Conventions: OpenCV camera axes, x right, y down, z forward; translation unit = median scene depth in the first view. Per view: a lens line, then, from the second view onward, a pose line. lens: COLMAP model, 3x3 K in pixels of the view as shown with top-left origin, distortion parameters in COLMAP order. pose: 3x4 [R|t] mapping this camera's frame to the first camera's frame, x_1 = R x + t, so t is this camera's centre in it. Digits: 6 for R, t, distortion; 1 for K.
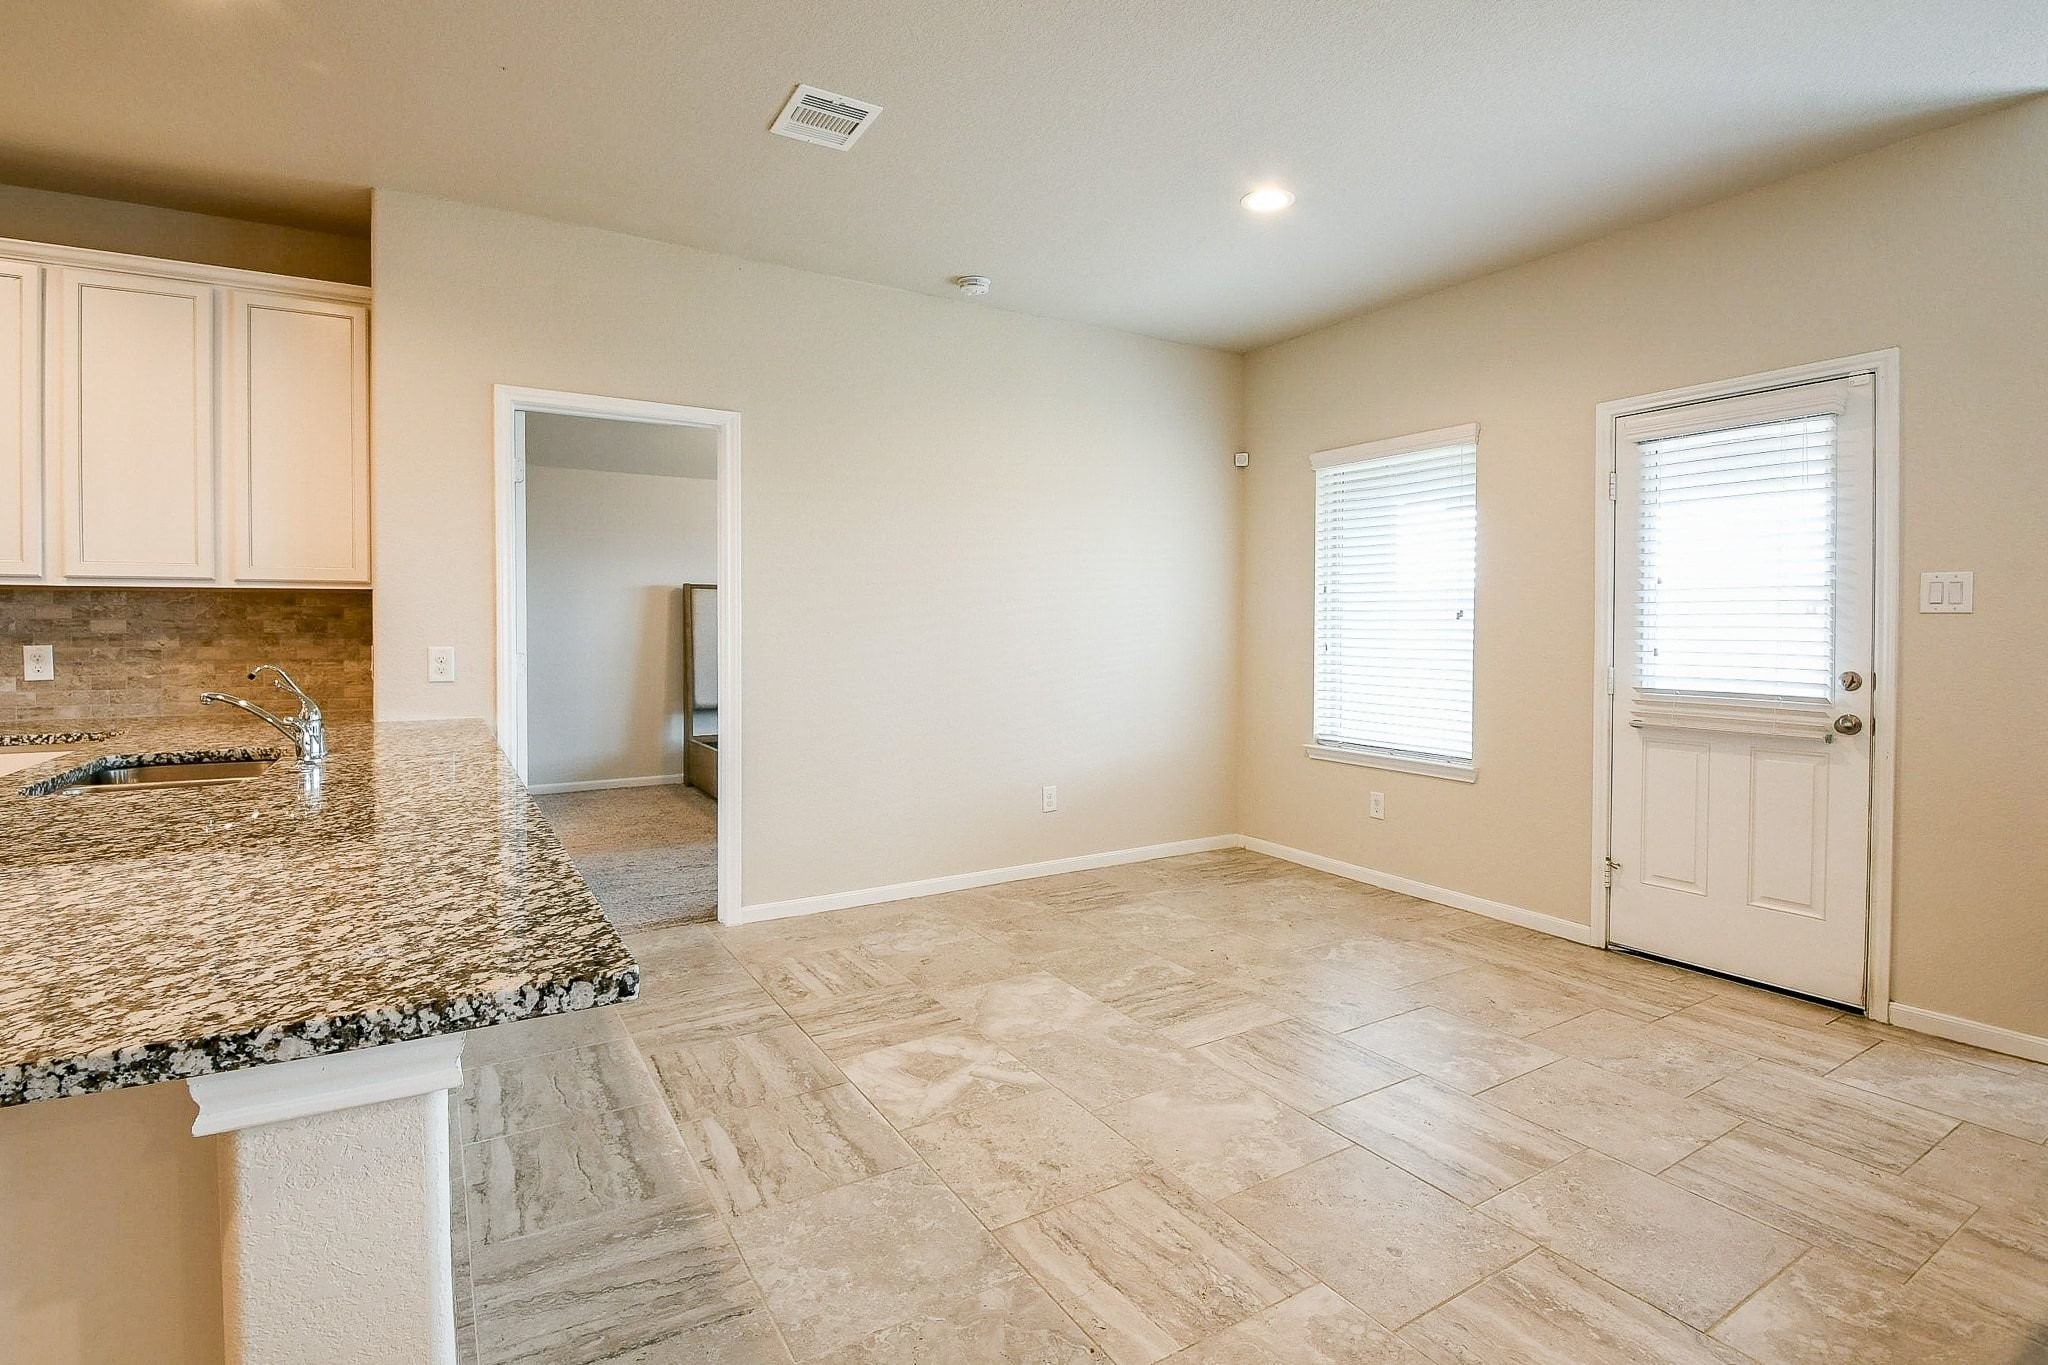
lens RADIAL K [[960.1, 0, 942.7], [0, 960.1, 645.3], [0, 0, 1]] dist [-0.001671, -0.015303]
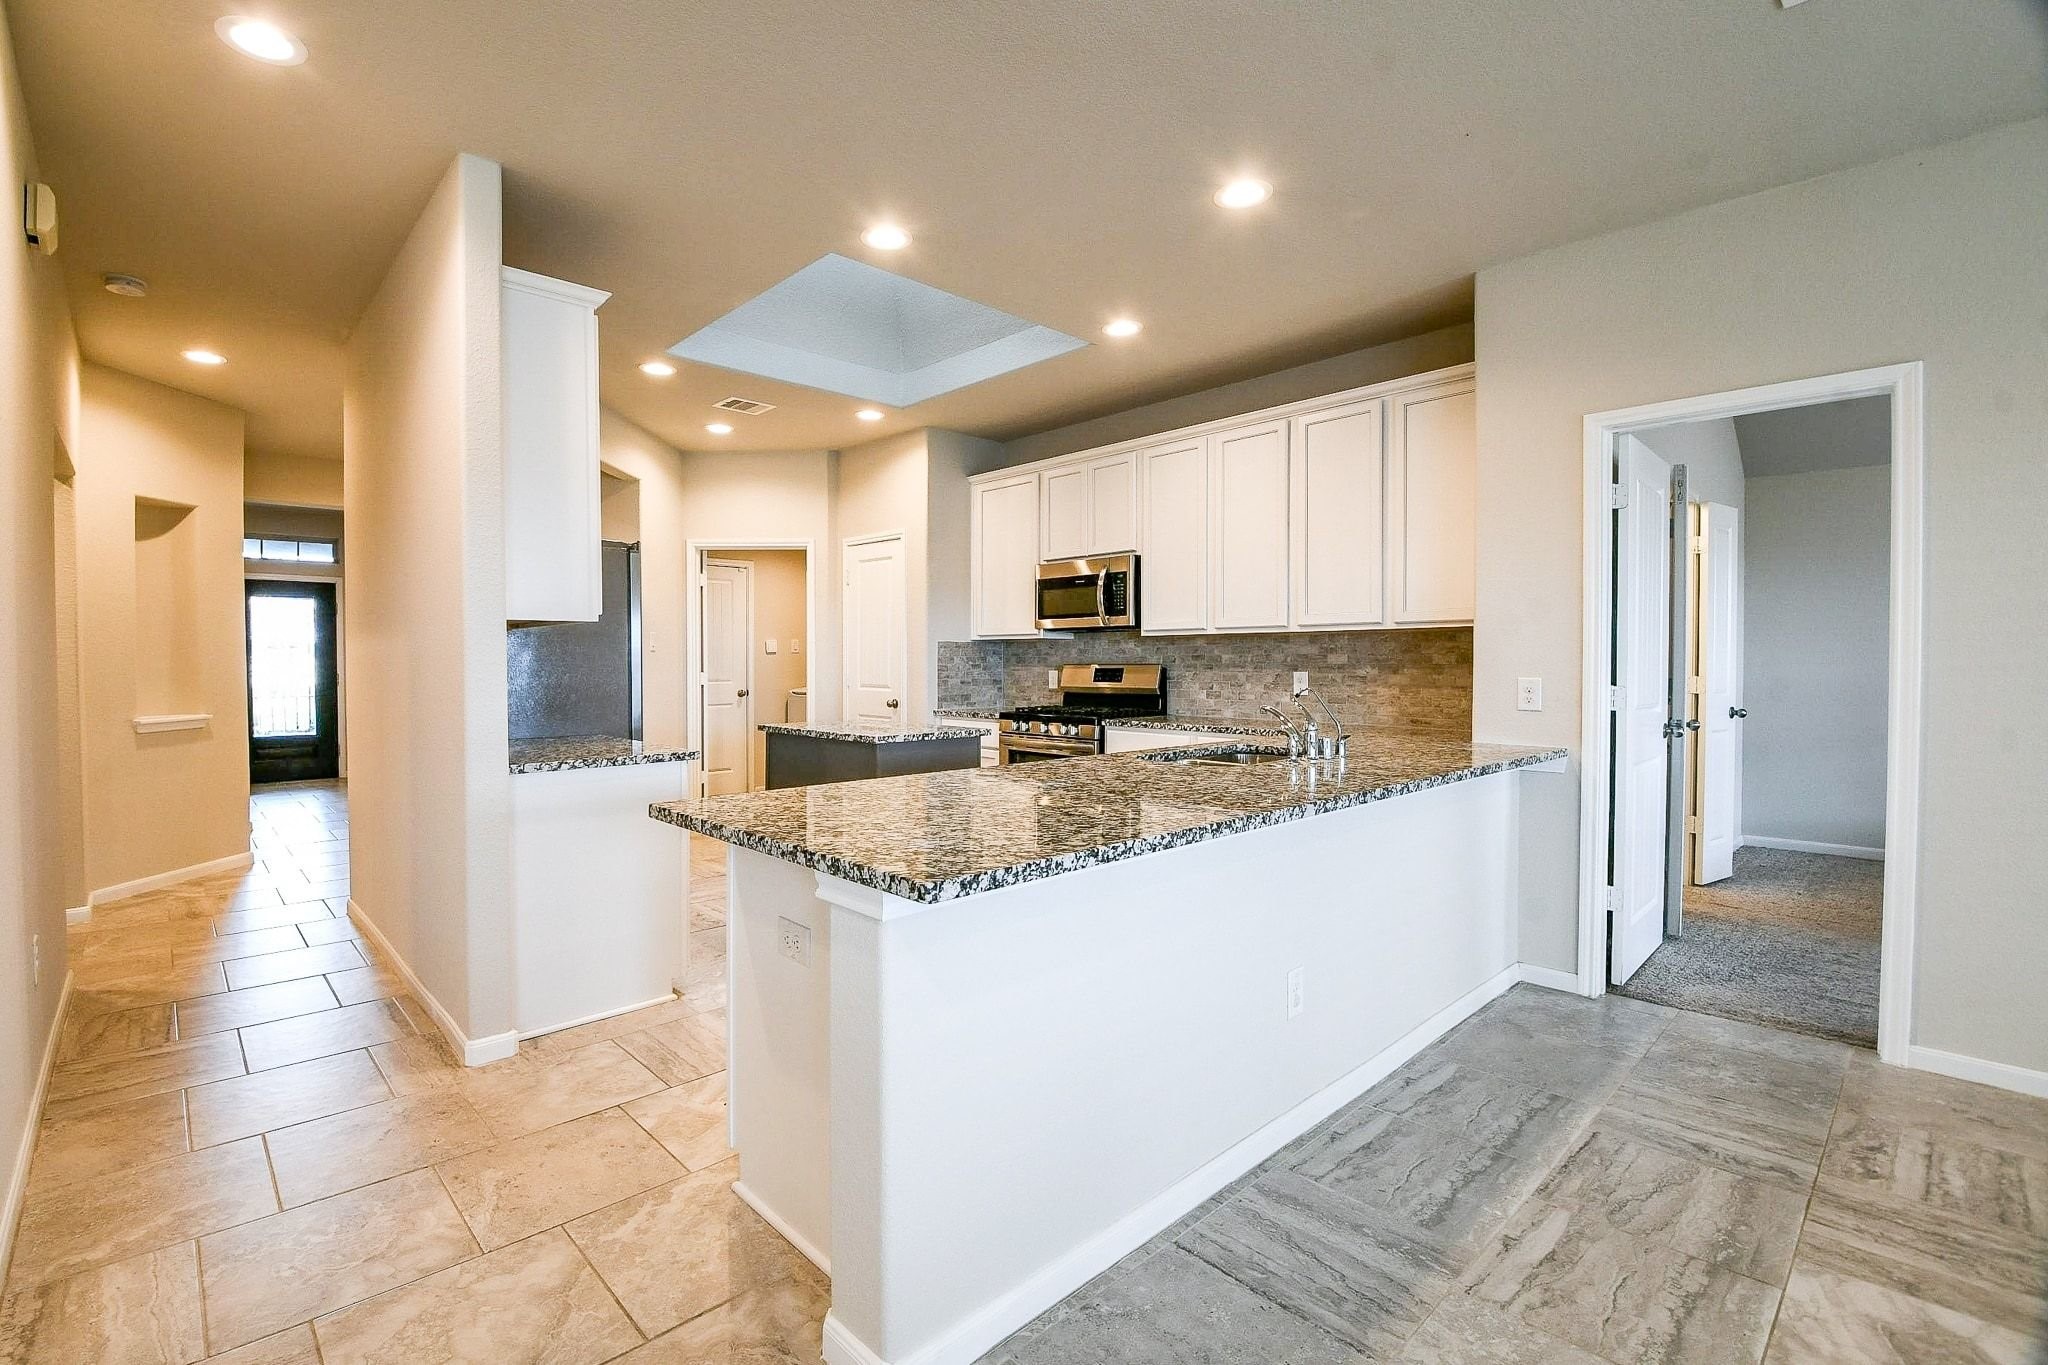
lens RADIAL K [[888.9, 0, 1018.2], [0, 888.9, 672.8], [0, 0, 1]] dist [-0.020536, -0.000498]
pose [[0.267656, 0.011845, -0.963442, 0.287626], [-0.017321, 0.999822, 0.007480, -0.001045], [0.963359, 0.014686, 0.267813, 0.209969]]
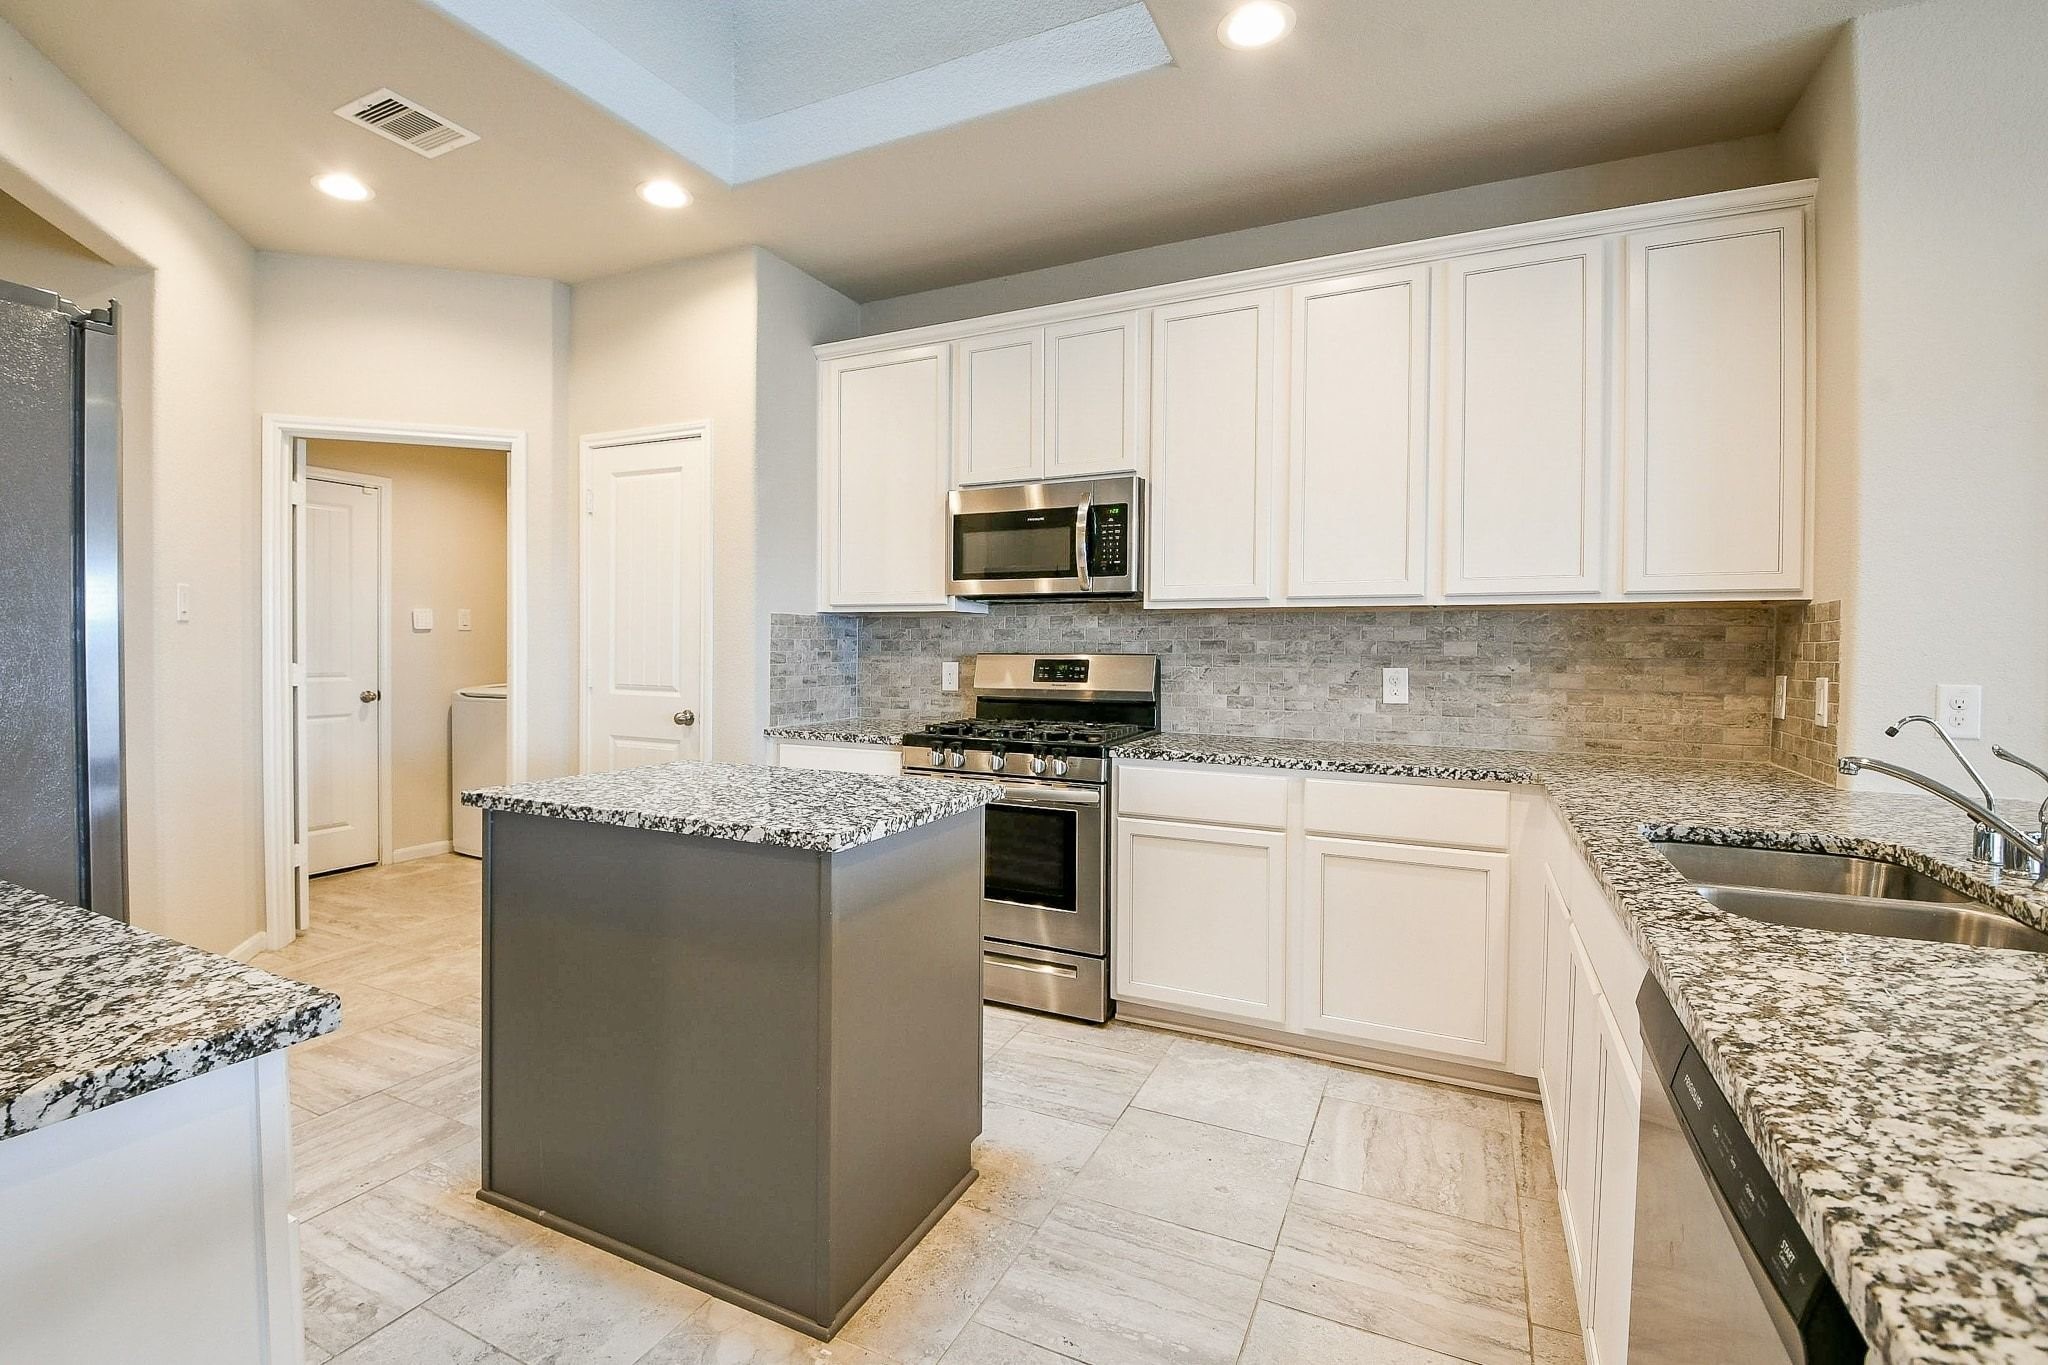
lens RADIAL K [[920.1, 0, 1016.6], [0, 920.1, 664.3], [0, 0, 1]] dist [-0.001827, -0.019236]
pose [[0.570892, 0.019028, -0.820805, -0.424959], [-0.022855, 0.999712, 0.007280, -0.001662], [0.820707, 0.014603, 0.571162, 0.144060]]
